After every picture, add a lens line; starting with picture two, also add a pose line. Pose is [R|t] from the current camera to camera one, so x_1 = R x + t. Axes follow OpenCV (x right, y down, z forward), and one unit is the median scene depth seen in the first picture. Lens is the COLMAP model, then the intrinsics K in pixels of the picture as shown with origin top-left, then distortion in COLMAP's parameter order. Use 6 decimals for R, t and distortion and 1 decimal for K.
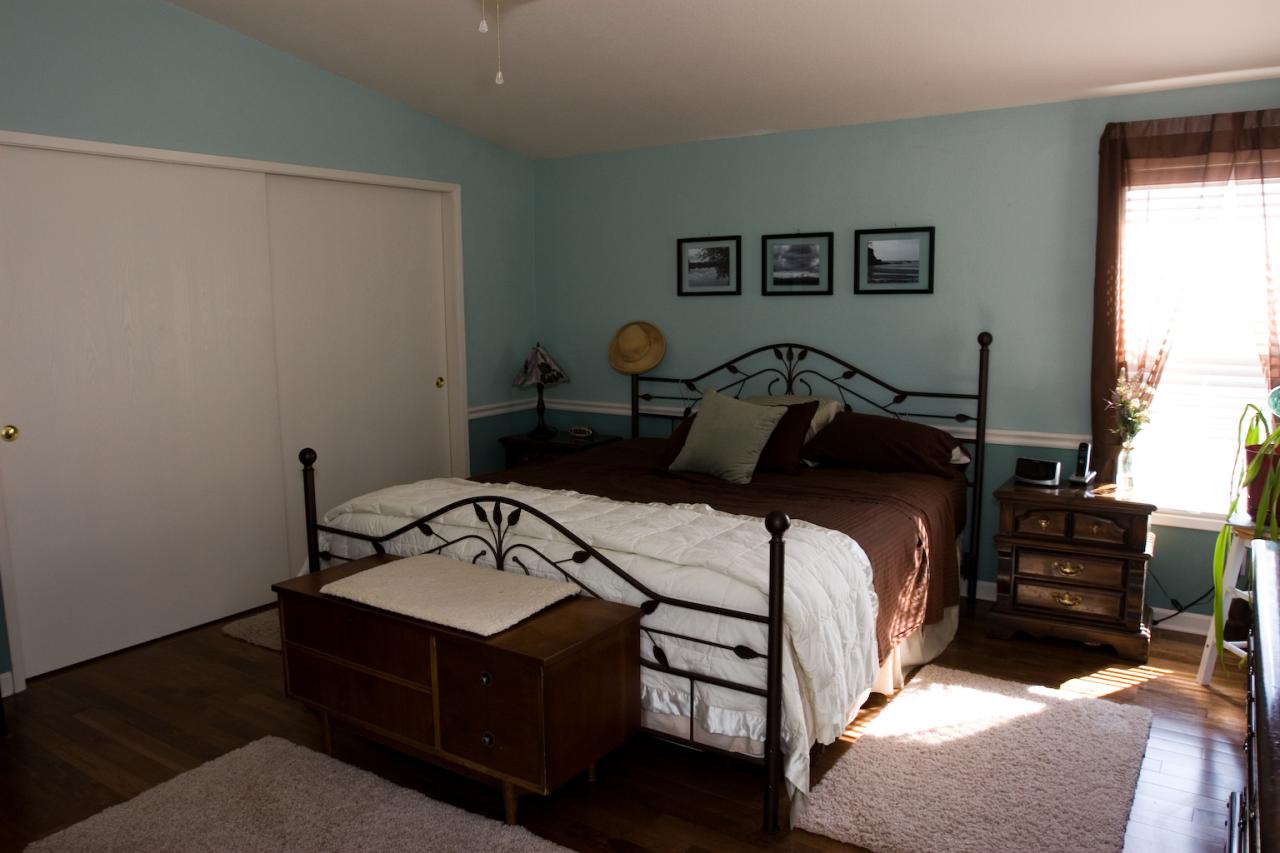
lens RADIAL K [[934.4, 0, 631.2], [0, 934.4, 429.9], [0, 0, 1]] dist [-0.068522, 0.046911]
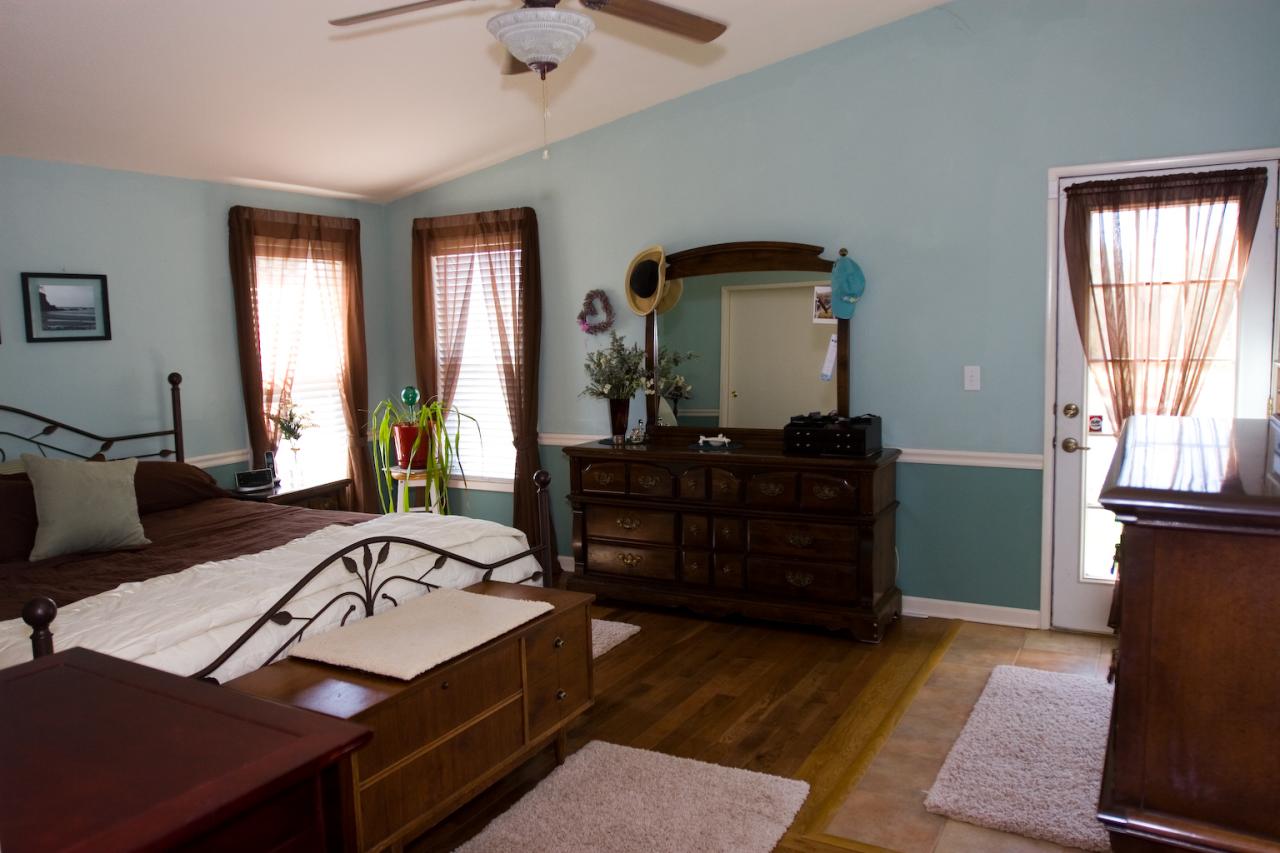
lens RADIAL K [[934.4, 0, 631.2], [0, 934.4, 429.9], [0, 0, 1]] dist [-0.068522, 0.046911]
pose [[-0.082969, -0.097396, 0.991781, -0.748761], [0.168989, 0.979425, 0.110319, -0.066063], [-0.982120, 0.176753, -0.064803, 0.529941]]
